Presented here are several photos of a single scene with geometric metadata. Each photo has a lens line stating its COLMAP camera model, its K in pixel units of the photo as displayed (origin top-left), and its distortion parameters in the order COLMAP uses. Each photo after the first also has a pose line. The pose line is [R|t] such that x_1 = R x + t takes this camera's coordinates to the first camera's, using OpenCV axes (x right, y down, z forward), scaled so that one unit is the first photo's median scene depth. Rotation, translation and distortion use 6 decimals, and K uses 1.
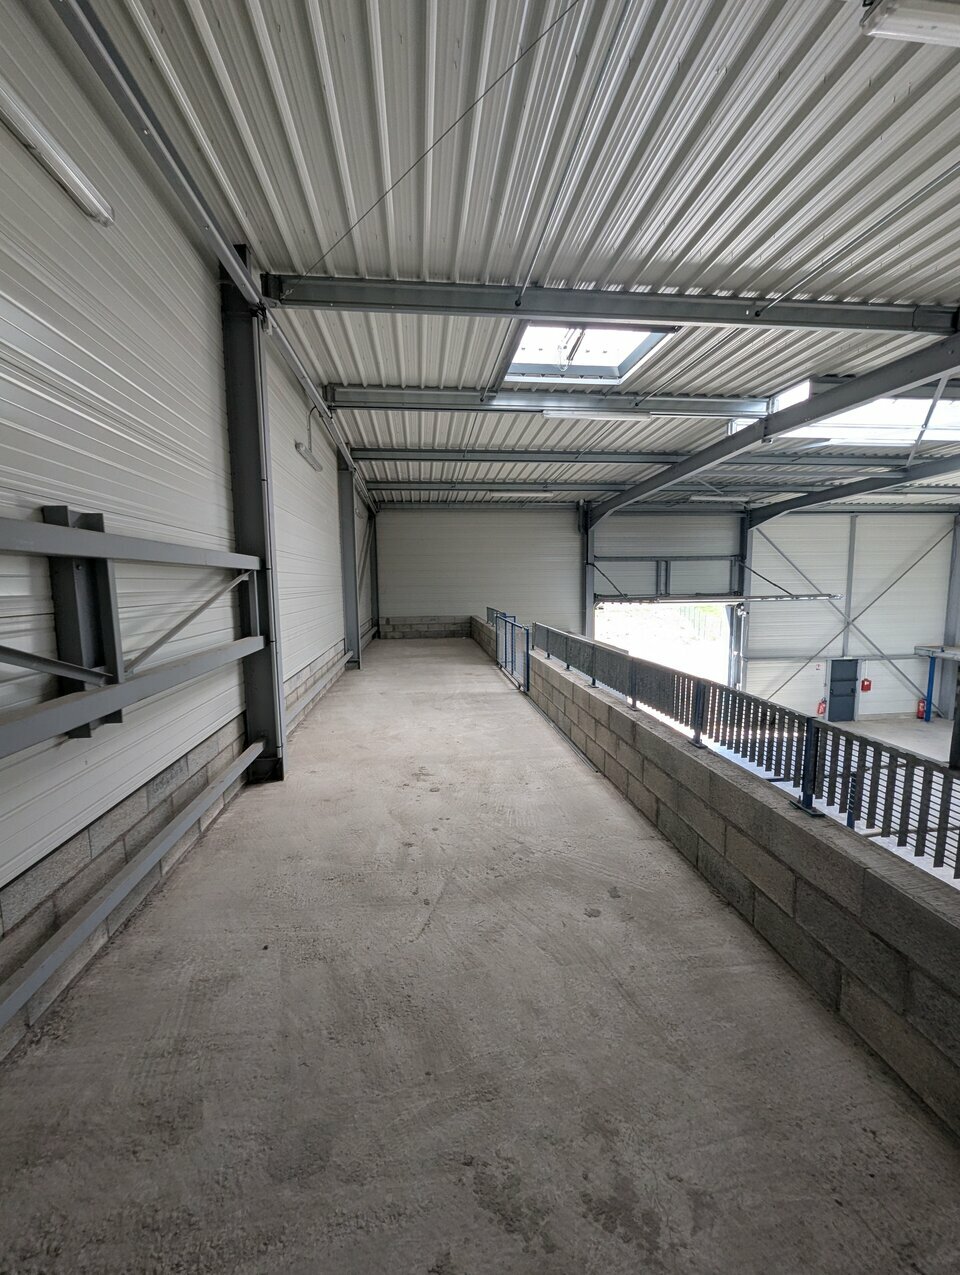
lens RADIAL K [[529.1, 0, 475.7], [0, 529.1, 641.9], [0, 0, 1]] dist [0.001397, 0.000369]
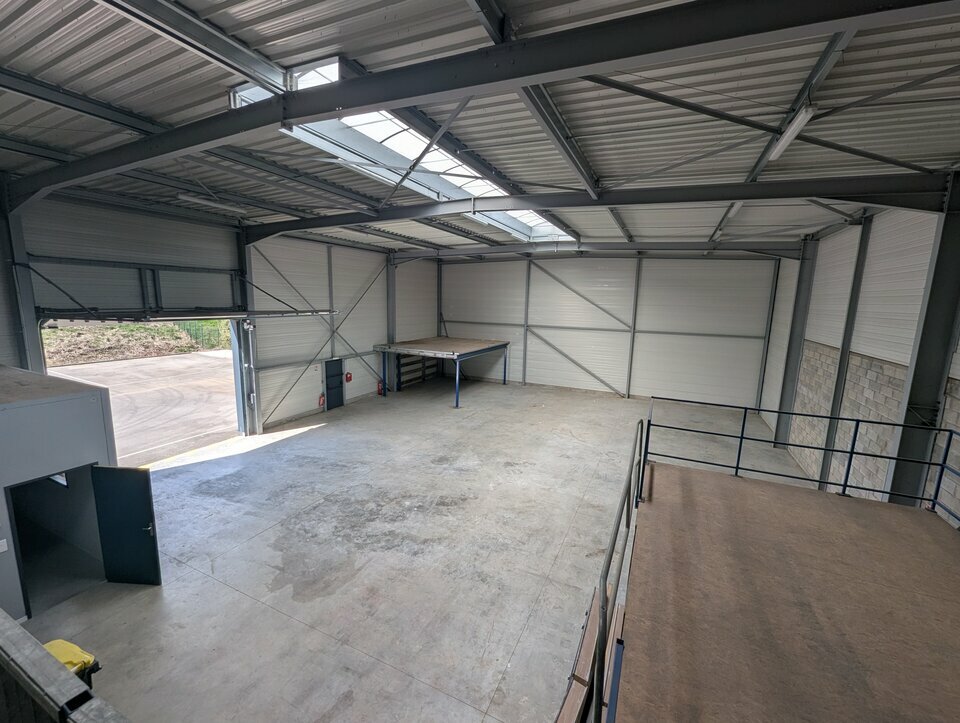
lens RADIAL K [[398.4, 0, 485.3], [0, 398.4, 363.9], [0, 0, 1]] dist [0.001397, 0.000369]
pose [[0.511148, -0.115216, 0.851735, 0.064773], [0.065758, 0.993312, 0.094904, -0.025477], [-0.856973, 0.007498, 0.515306, 0.196573]]
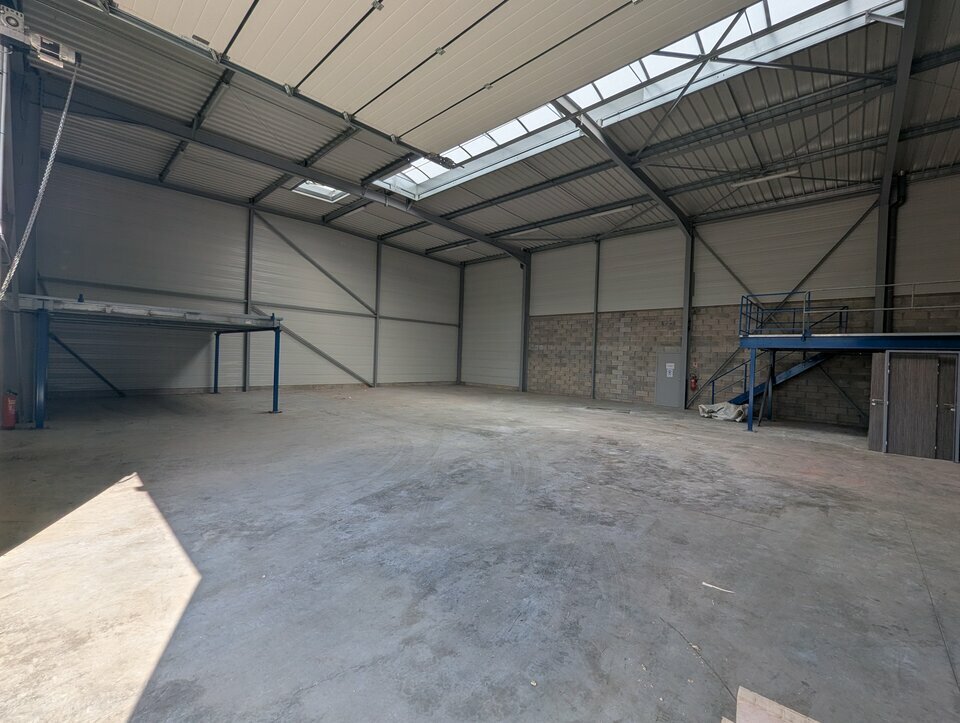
lens RADIAL K [[398.4, 0, 486.8], [0, 398.4, 361.9], [0, 0, 1]] dist [0.001397, 0.000369]
pose [[-0.658280, -0.019340, 0.752525, 0.216360], [0.058711, 0.995306, 0.076937, 0.067182], [-0.750480, 0.094828, -0.654055, 0.861755]]
